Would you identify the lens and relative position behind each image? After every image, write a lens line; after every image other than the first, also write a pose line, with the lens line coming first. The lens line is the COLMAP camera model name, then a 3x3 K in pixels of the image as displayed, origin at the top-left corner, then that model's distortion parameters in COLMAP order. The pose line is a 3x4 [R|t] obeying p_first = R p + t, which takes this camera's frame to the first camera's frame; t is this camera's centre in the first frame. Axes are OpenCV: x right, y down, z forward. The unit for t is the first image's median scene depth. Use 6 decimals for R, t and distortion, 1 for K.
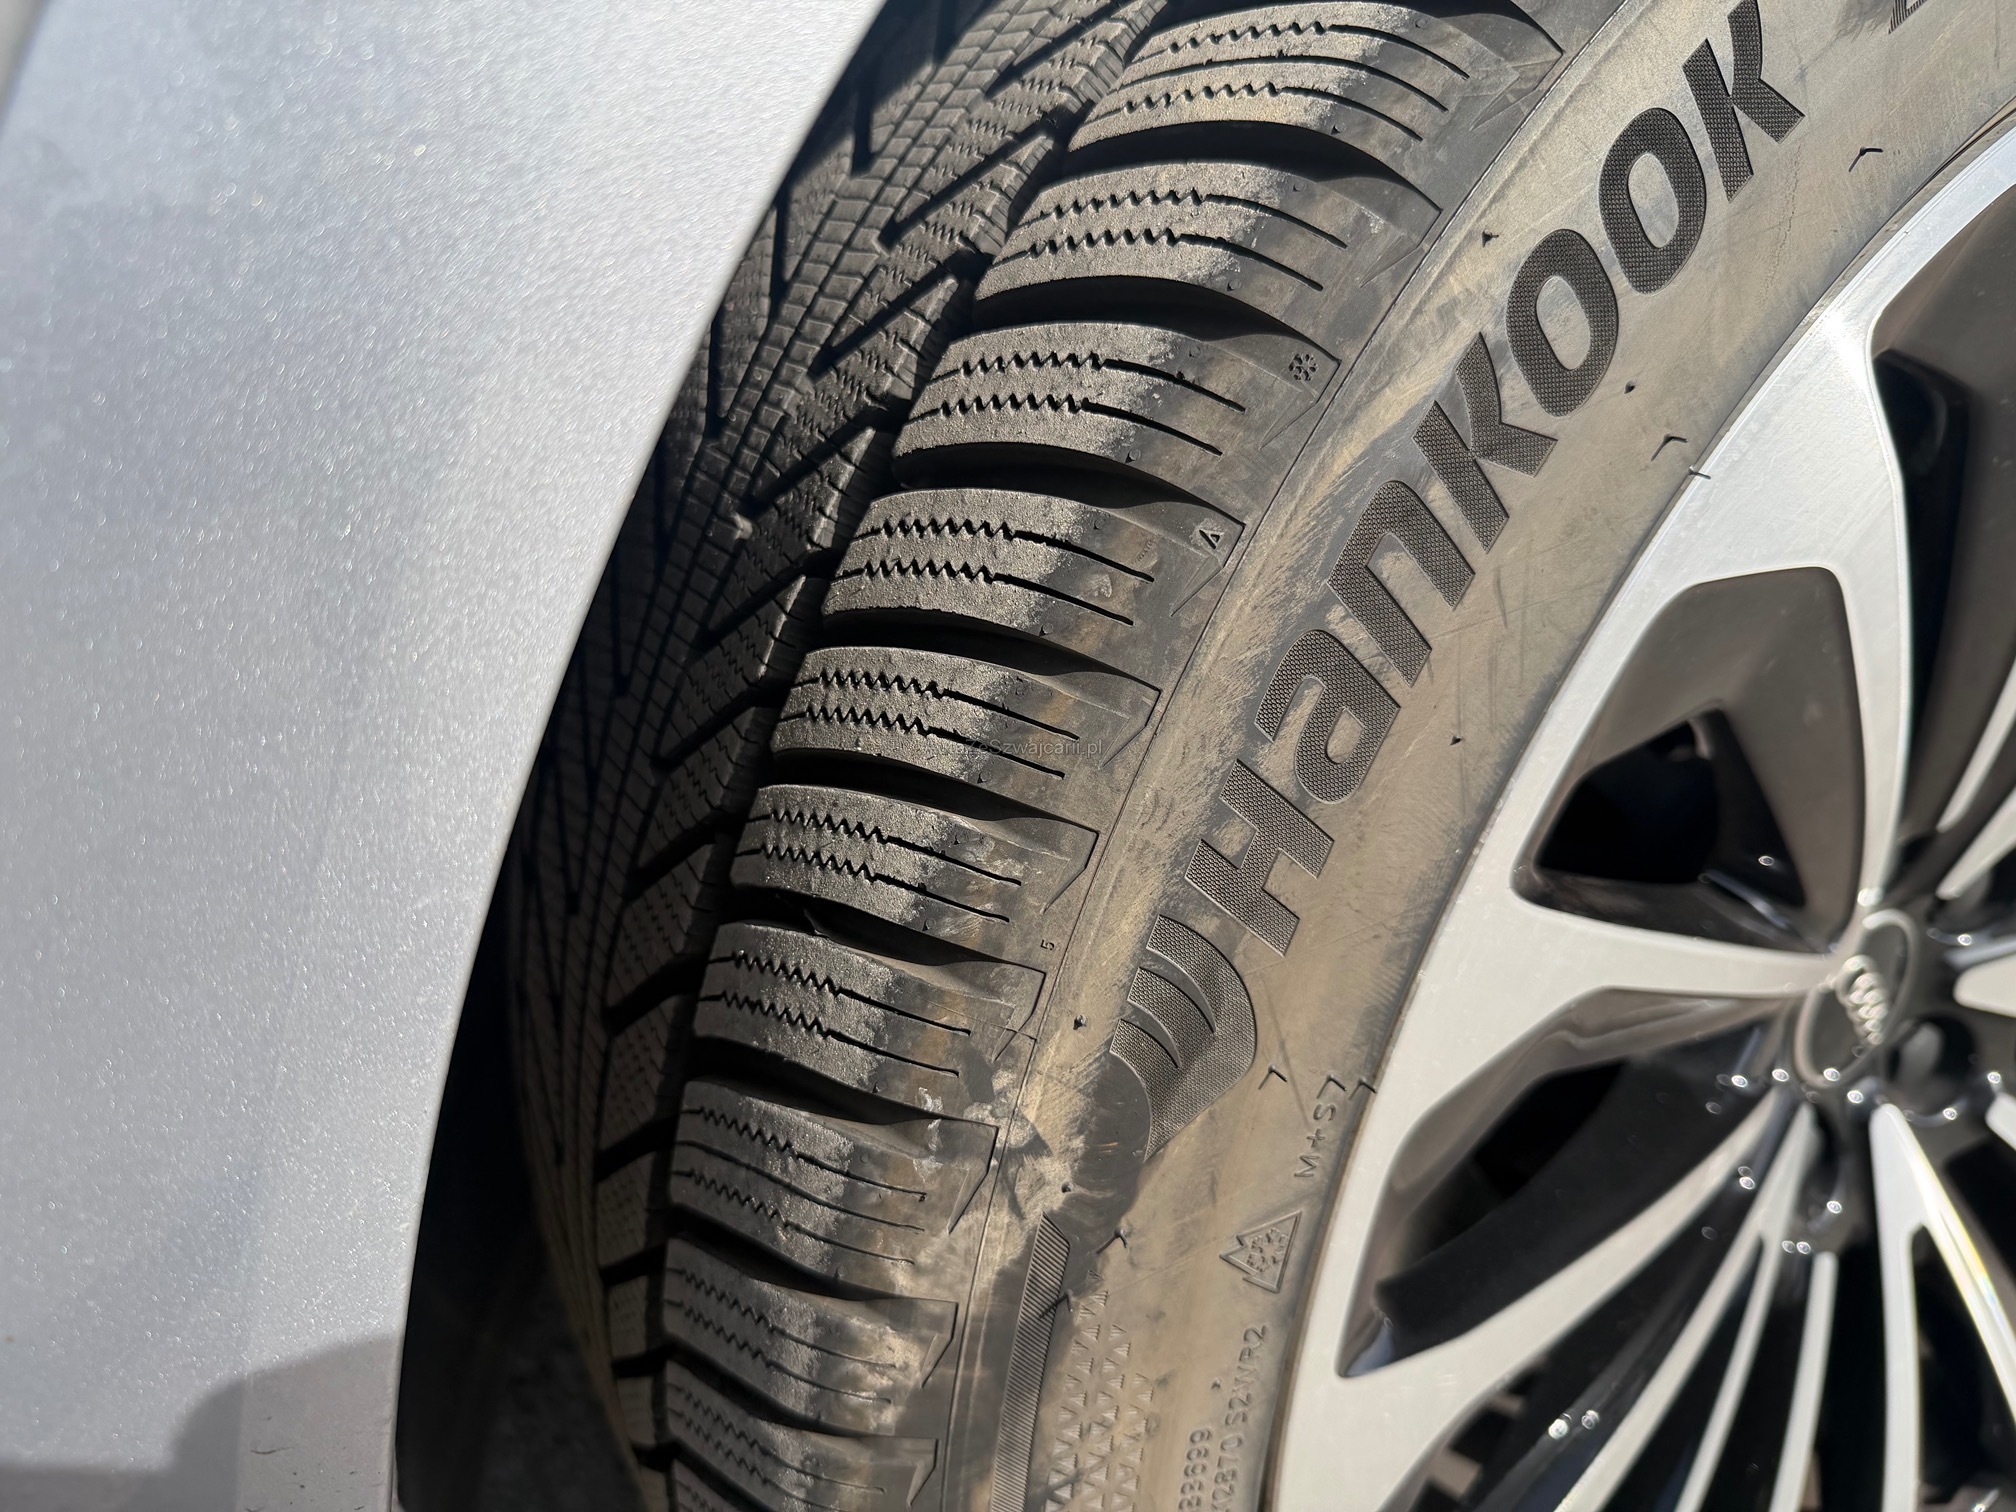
lens RADIAL K [[1398.5, 0, 1006.6], [0, 1398.5, 748.2], [0, 0, 1]] dist [0.047552, -0.081660]
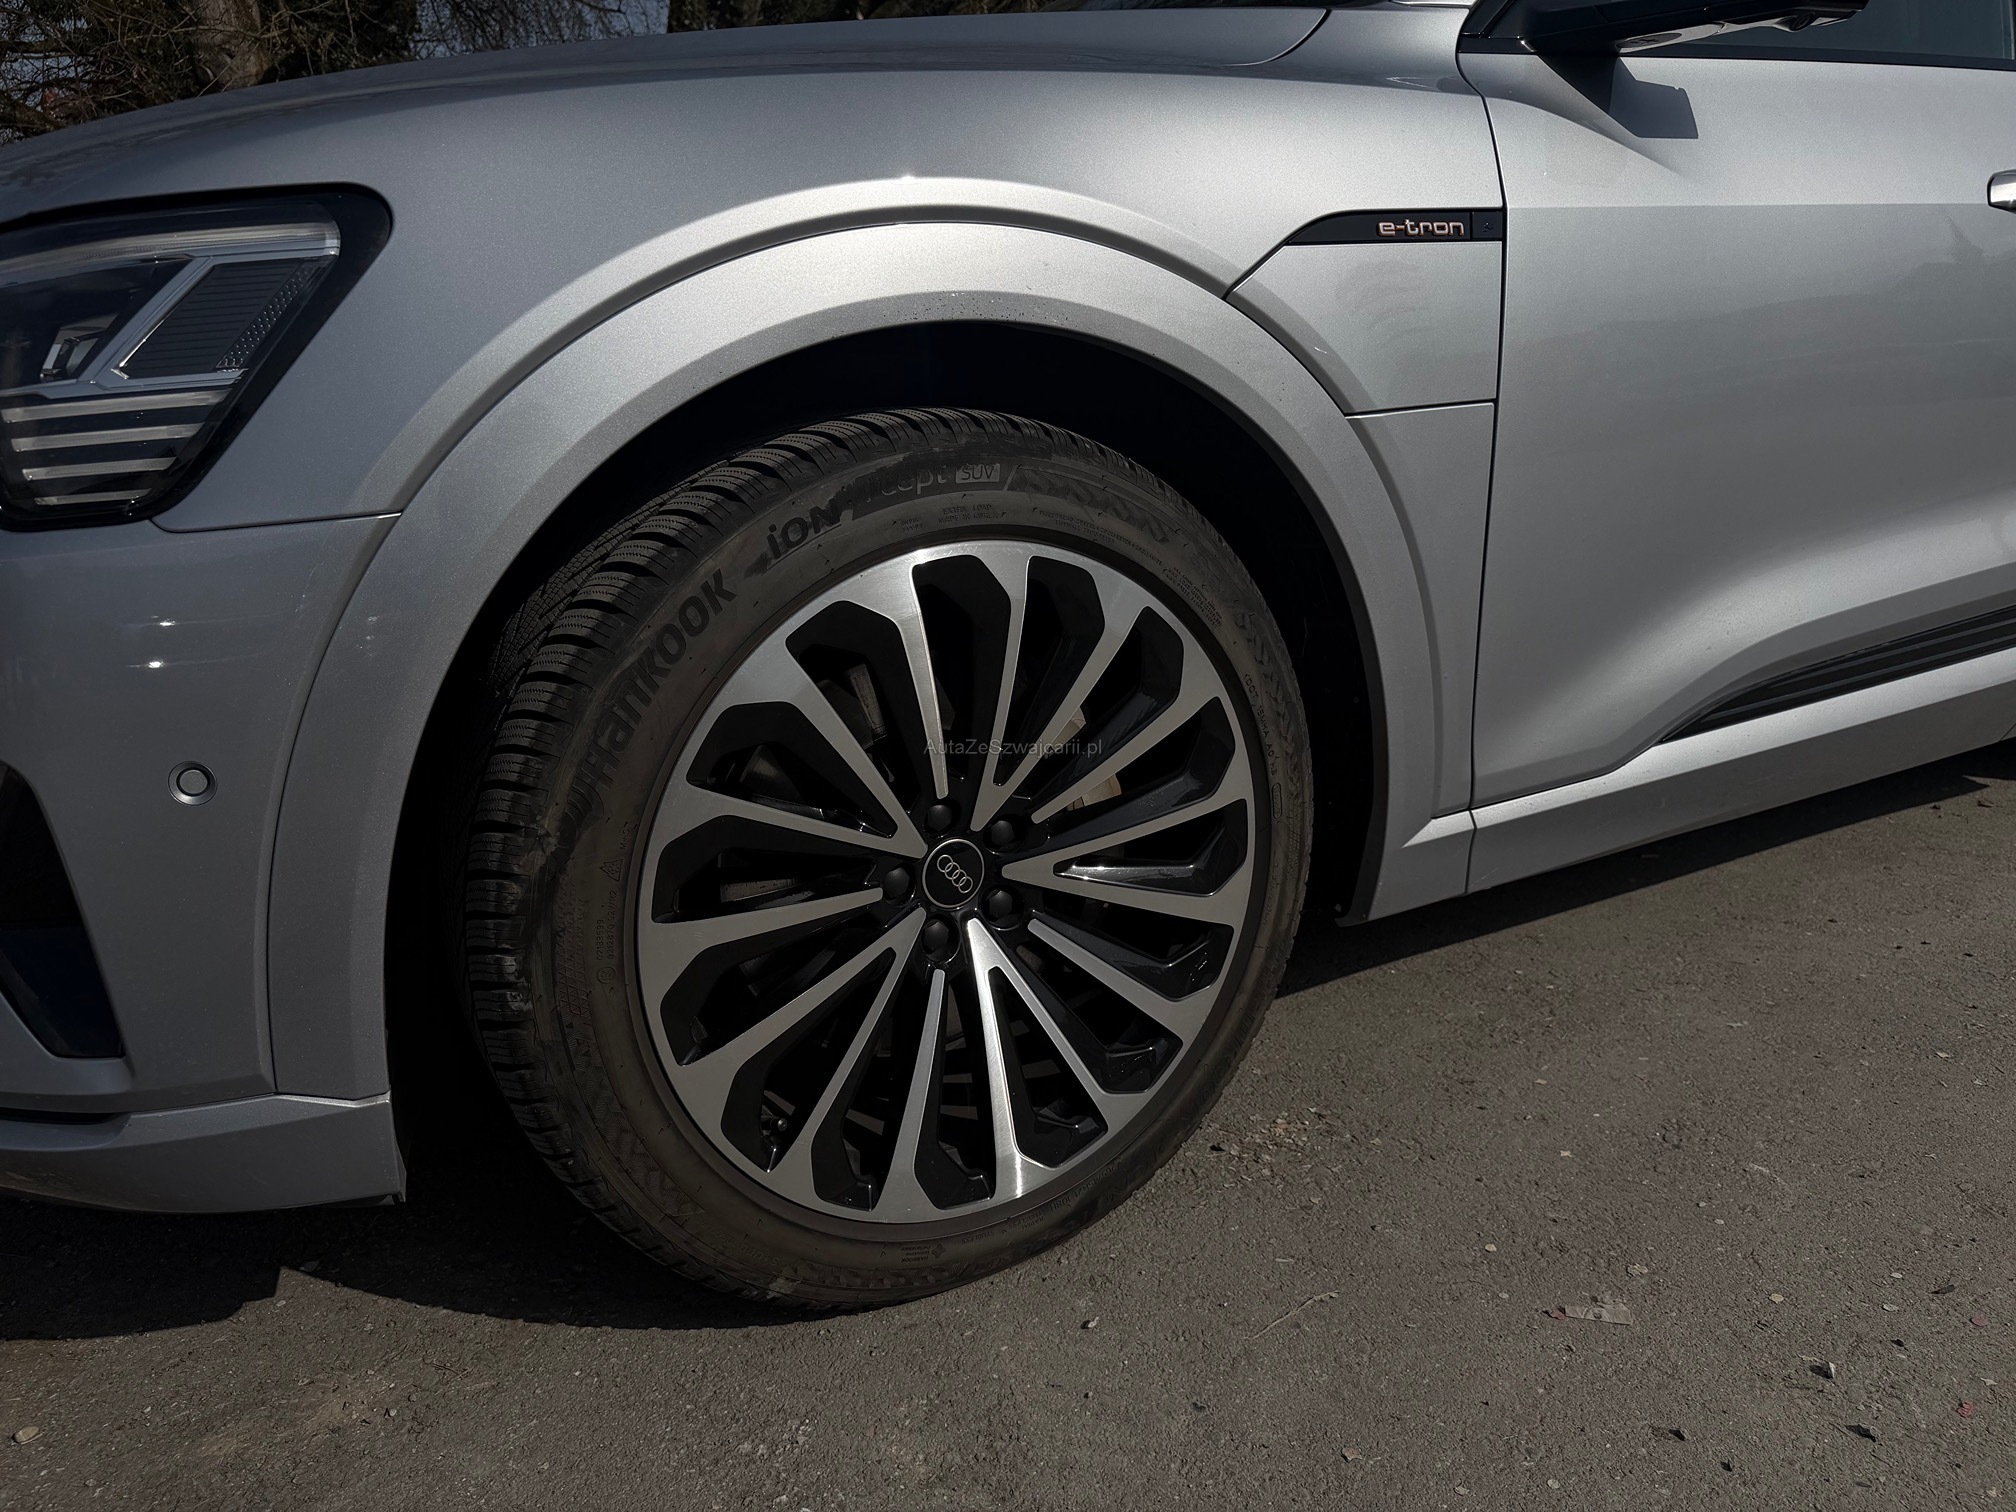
lens RADIAL K [[1382.8, 0, 1018.9], [0, 1382.8, 766.5], [0, 0, 1]] dist [0.107260, -0.141081]
pose [[0.999859, -0.010549, 0.013092, 1.404646], [0.012270, 0.990193, -0.139169, 0.693376], [-0.011496, 0.139310, 0.990182, -3.250716]]
